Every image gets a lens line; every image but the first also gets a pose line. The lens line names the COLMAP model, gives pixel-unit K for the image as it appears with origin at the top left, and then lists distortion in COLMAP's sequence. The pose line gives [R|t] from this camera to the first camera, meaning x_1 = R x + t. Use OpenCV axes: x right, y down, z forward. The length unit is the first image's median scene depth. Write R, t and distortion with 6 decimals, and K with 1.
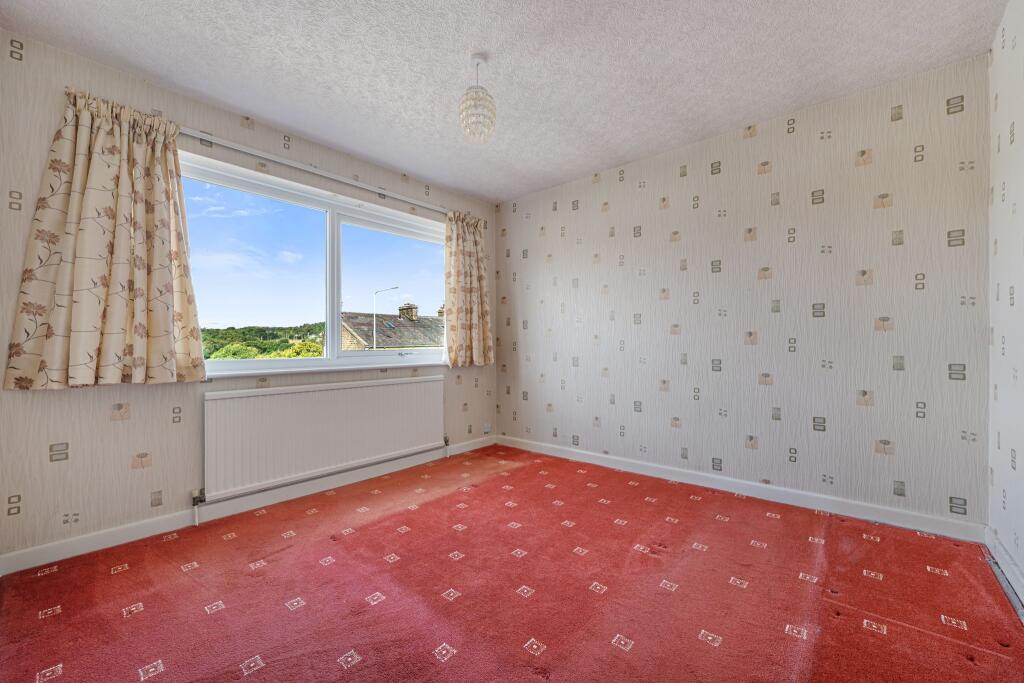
lens RADIAL K [[399.8, 0, 519.6], [0, 399.8, 343.6], [0, 0, 1]] dist [0.001336, 0.000225]
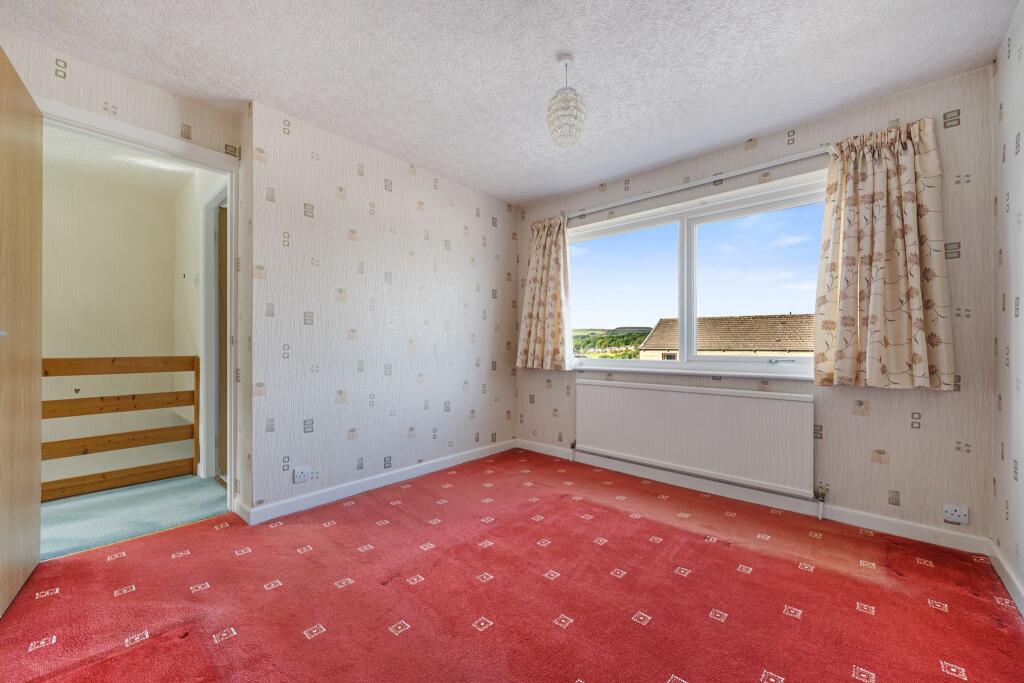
lens RADIAL K [[399.8, 0, 510.5], [0, 399.8, 346.7], [0, 0, 1]] dist [0.001336, 0.000225]
pose [[-0.016693, 0.007472, -0.999833, 0.571984], [0.000553, 0.999972, 0.007464, -0.010255], [0.999861, -0.000428, -0.016696, 0.567132]]
